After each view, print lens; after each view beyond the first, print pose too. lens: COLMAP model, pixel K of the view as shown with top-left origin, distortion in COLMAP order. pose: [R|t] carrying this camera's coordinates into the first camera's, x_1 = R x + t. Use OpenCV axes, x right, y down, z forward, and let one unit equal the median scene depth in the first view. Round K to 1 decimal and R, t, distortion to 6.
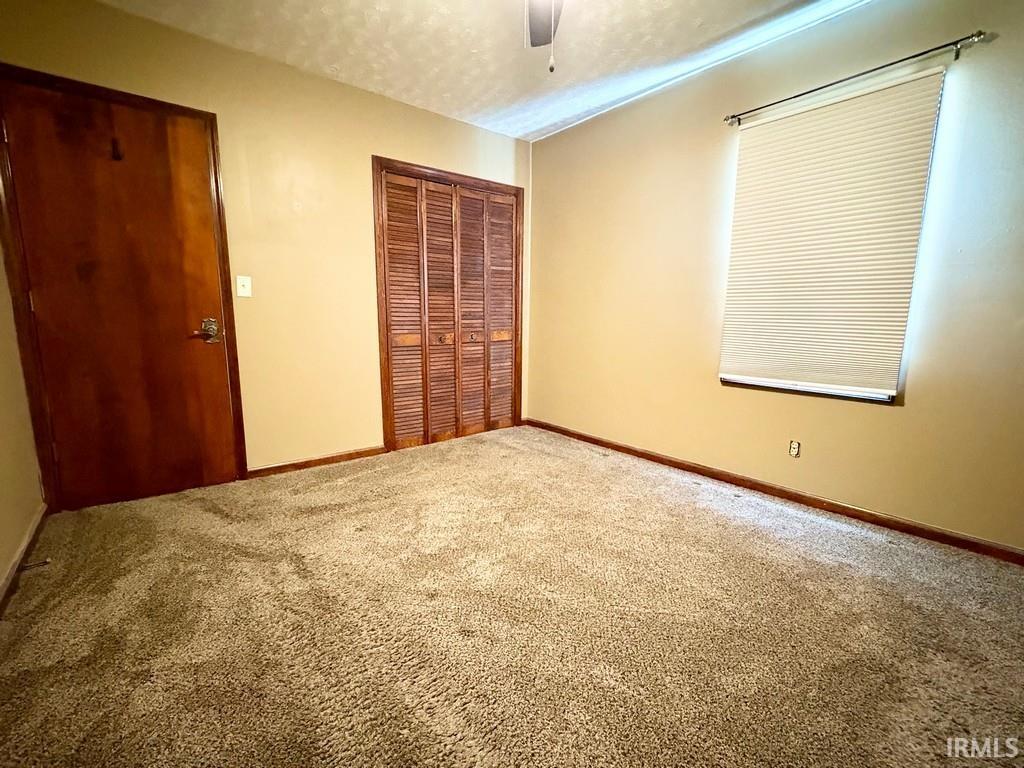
lens RADIAL K [[450.0, 0, 512.1], [0, 450.0, 384.4], [0, 0, 1]] dist [0.000739, -0.000296]
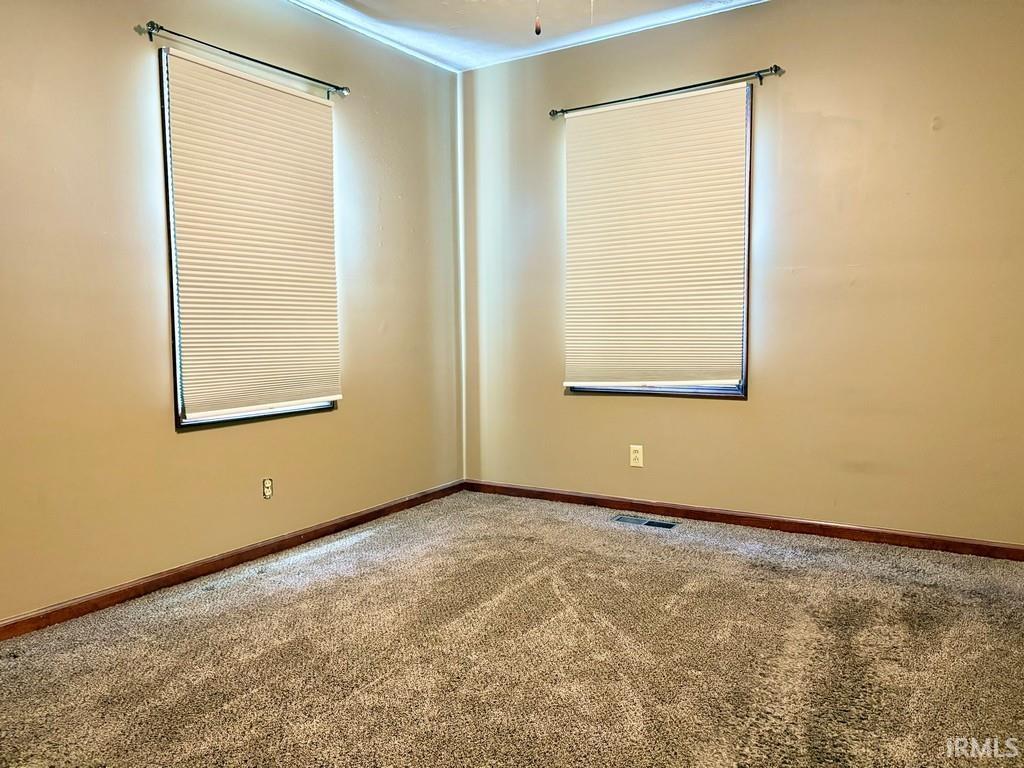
lens RADIAL K [[777.6, 0, 512.0], [0, 777.6, 383.5], [0, 0, 1]] dist [0.033822, -0.025332]
pose [[-0.305024, -0.071683, 0.949643, -0.907778], [0.160016, 0.979129, 0.125305, -0.161290], [-0.938805, 0.190179, -0.287187, 1.064653]]
